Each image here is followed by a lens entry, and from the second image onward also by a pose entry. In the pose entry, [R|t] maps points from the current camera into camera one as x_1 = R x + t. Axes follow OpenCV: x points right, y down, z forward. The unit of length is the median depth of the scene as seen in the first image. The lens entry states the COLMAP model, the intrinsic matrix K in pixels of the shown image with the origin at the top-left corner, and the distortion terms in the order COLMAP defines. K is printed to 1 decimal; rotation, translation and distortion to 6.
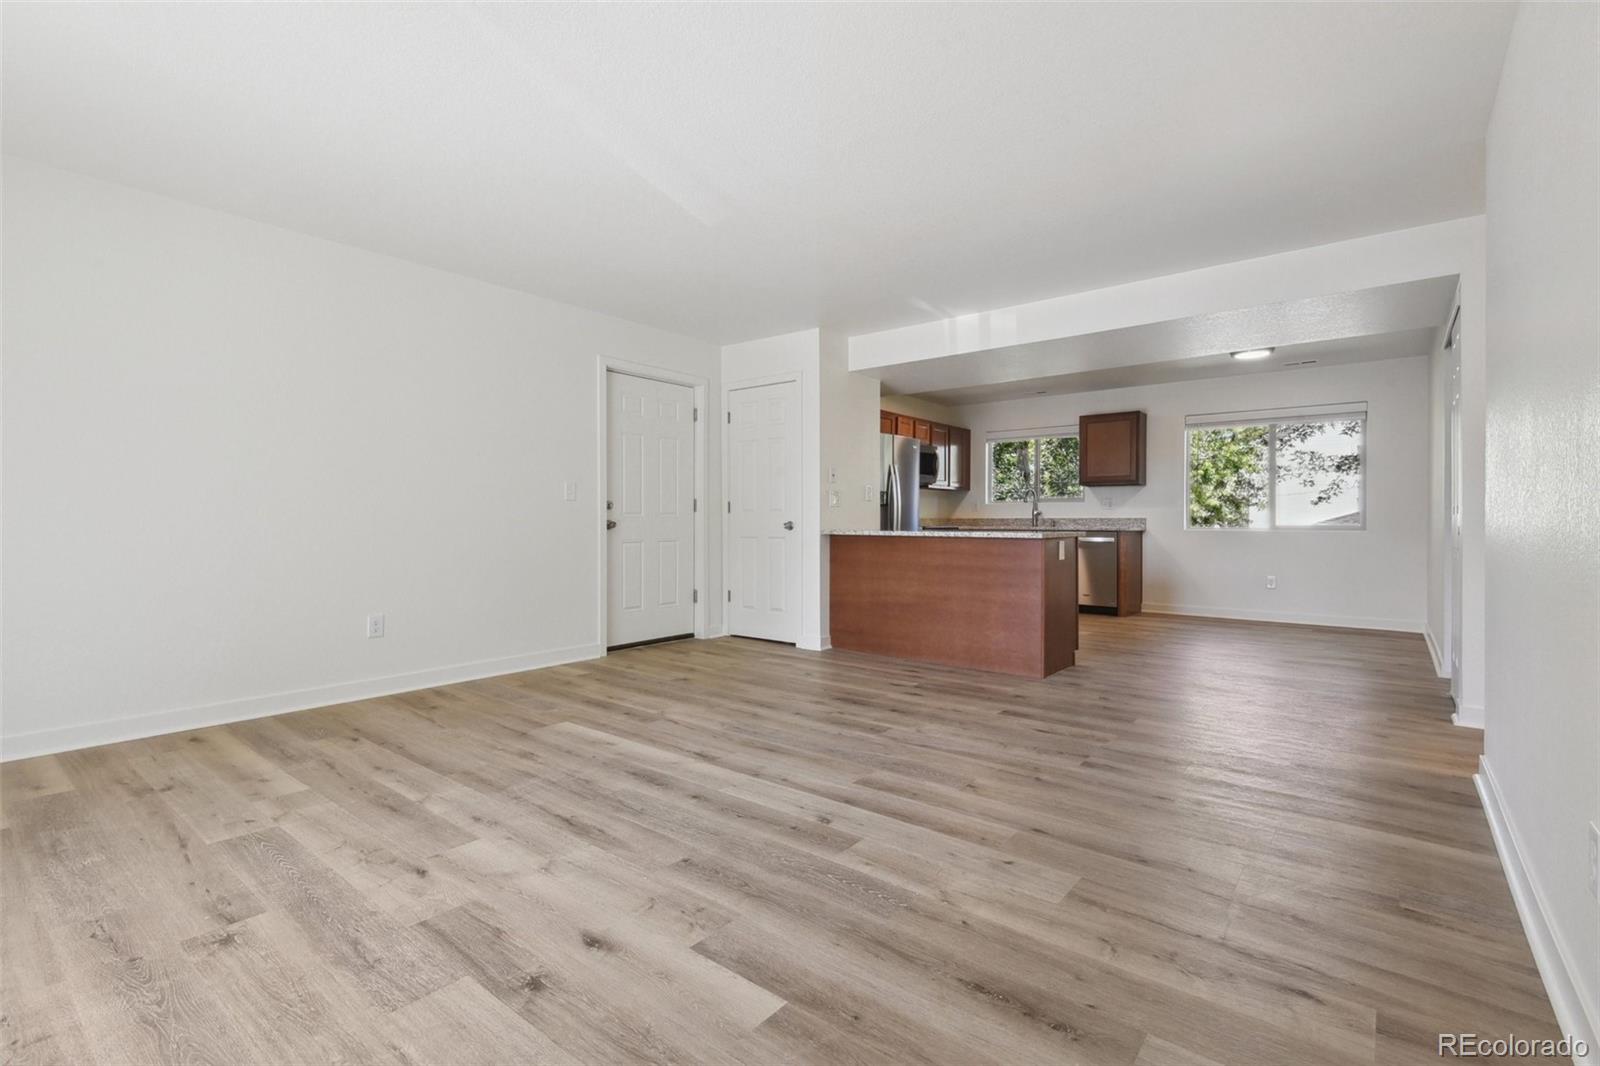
lens RADIAL K [[732.8, 0, 807.7], [0, 732.8, 525.7], [0, 0, 1]] dist [0.040374, -0.025529]
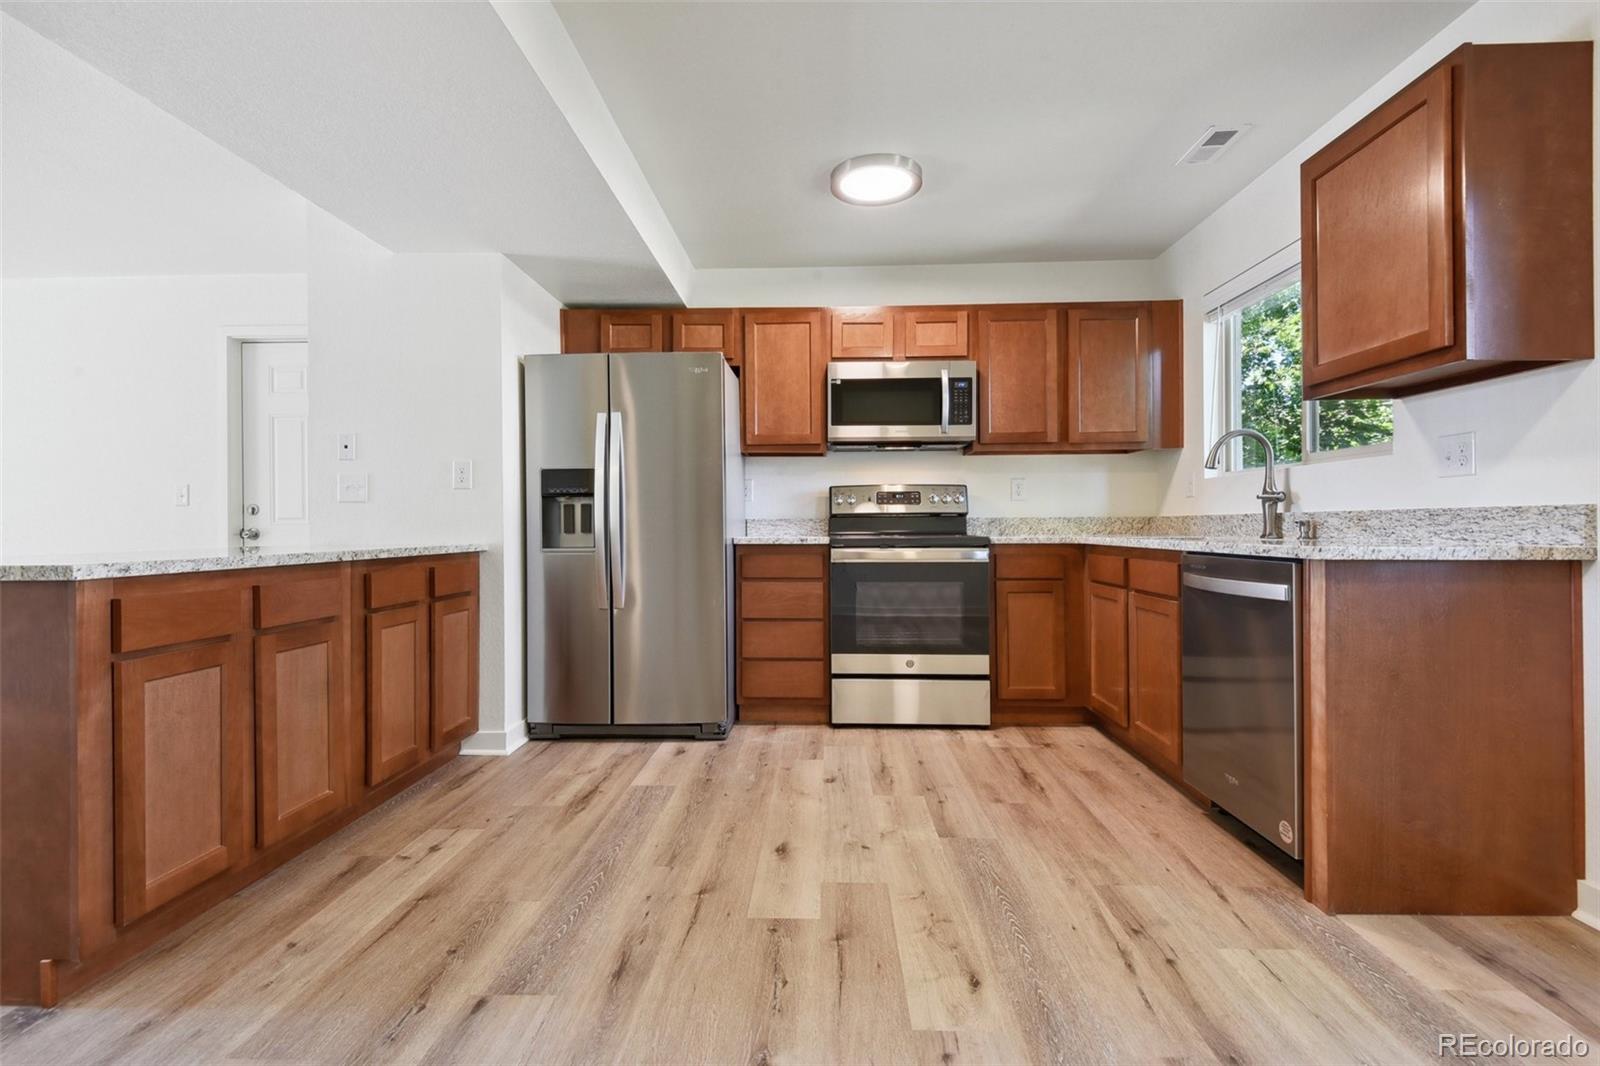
lens RADIAL K [[732.8, 0, 807.7], [0, 732.8, 525.7], [0, 0, 1]] dist [0.040374, -0.025529]
pose [[0.593381, -0.004925, -0.804907, 0.759977], [0.004413, 0.999986, -0.002865, -0.006528], [0.804910, -0.001852, 0.593394, 1.028220]]
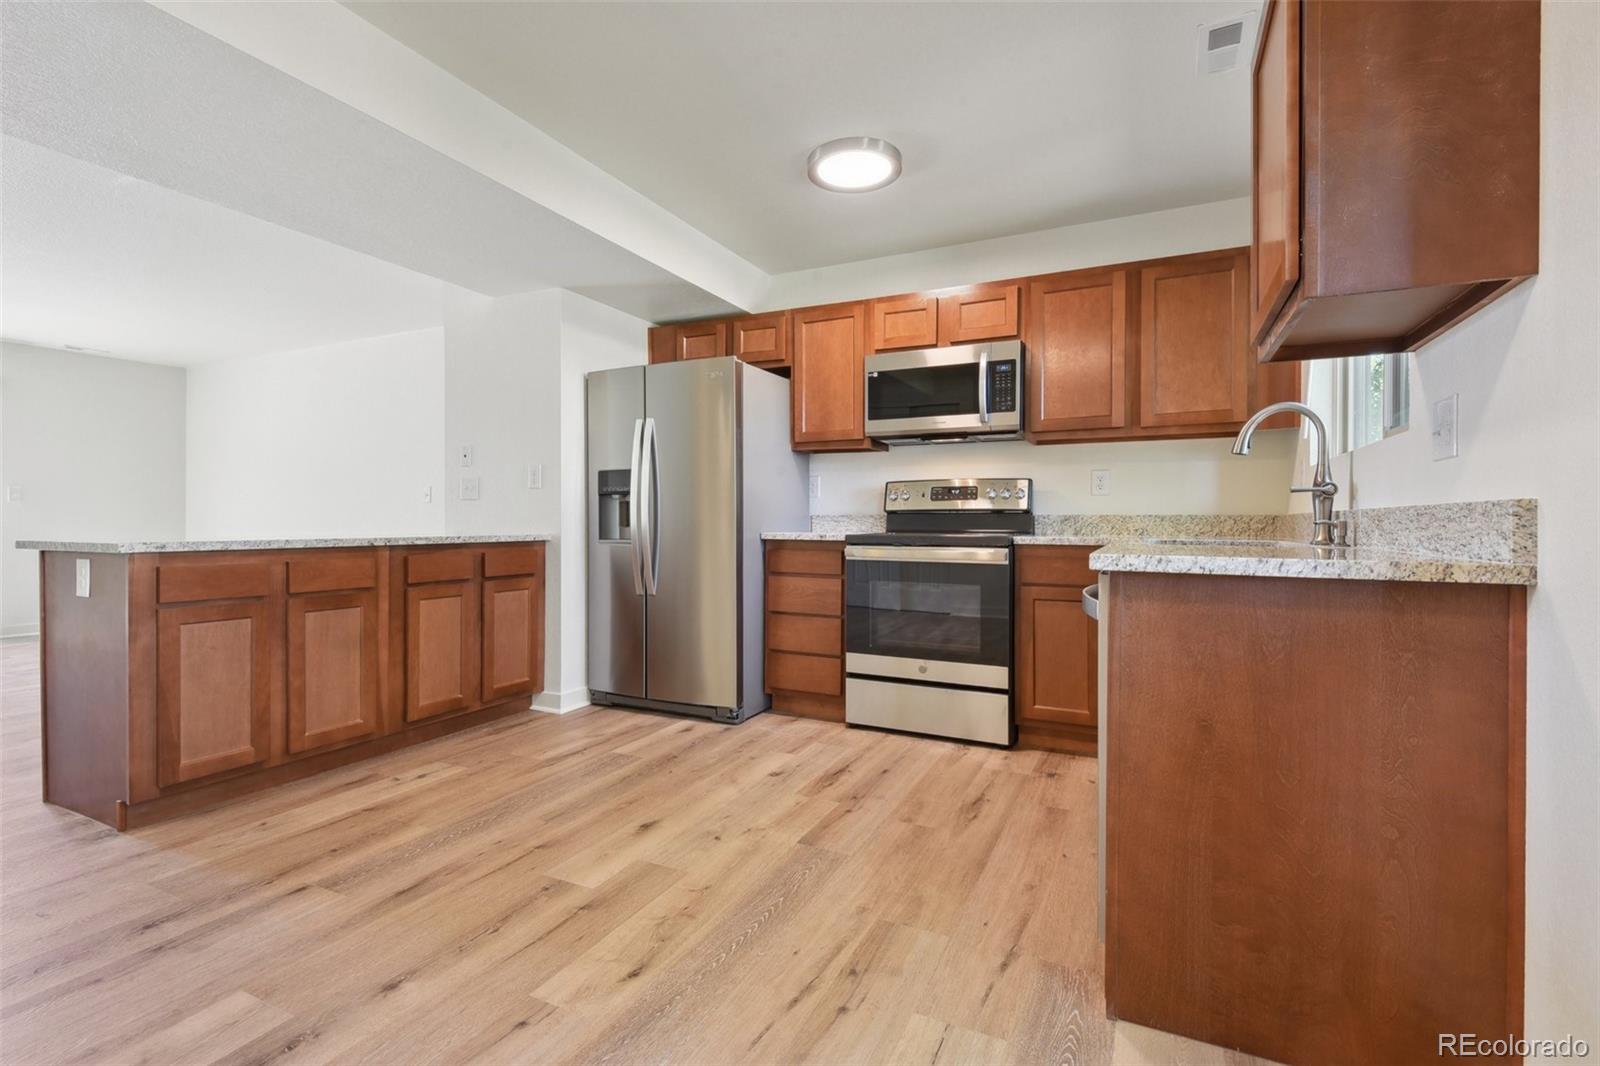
lens RADIAL K [[732.8, 0, 807.7], [0, 732.8, 525.7], [0, 0, 1]] dist [0.040374, -0.025529]
pose [[0.215019, 0.005007, -0.976597, 0.870377], [-0.005792, 0.999976, 0.003852, -0.007529], [0.976593, 0.004828, 0.215043, 1.266049]]
